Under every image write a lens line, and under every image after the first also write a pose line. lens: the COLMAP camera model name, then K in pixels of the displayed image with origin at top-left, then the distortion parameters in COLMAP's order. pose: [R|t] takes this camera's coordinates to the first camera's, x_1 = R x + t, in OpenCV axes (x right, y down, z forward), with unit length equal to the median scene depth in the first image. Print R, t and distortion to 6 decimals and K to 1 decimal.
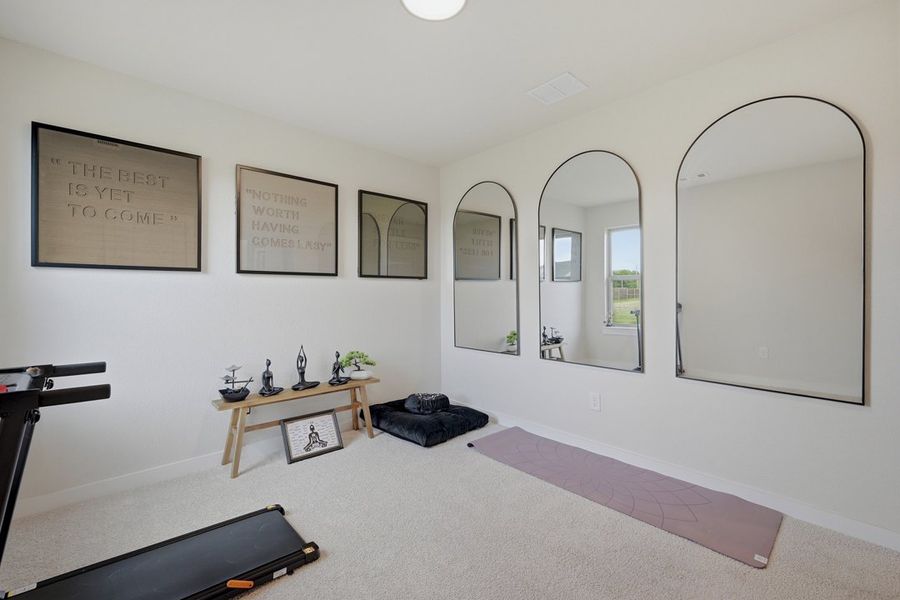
lens RADIAL K [[362.0, 0, 452.9], [0, 362.0, 296.0], [0, 0, 1]] dist [0.001394, 0.000121]
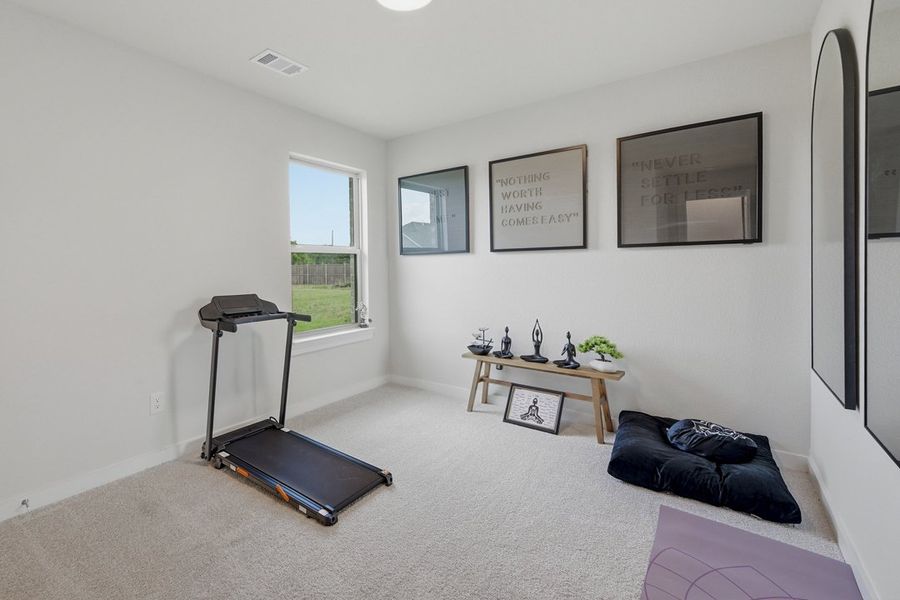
lens RADIAL K [[389.7, 0, 449.7], [0, 389.7, 289.9], [0, 0, 1]] dist [0.001357, 0.000184]
pose [[0.246153, 0.050021, -0.967939, 0.589660], [-0.001916, 0.998691, 0.051123, -0.002820], [0.969229, -0.010730, 0.245927, 0.496294]]
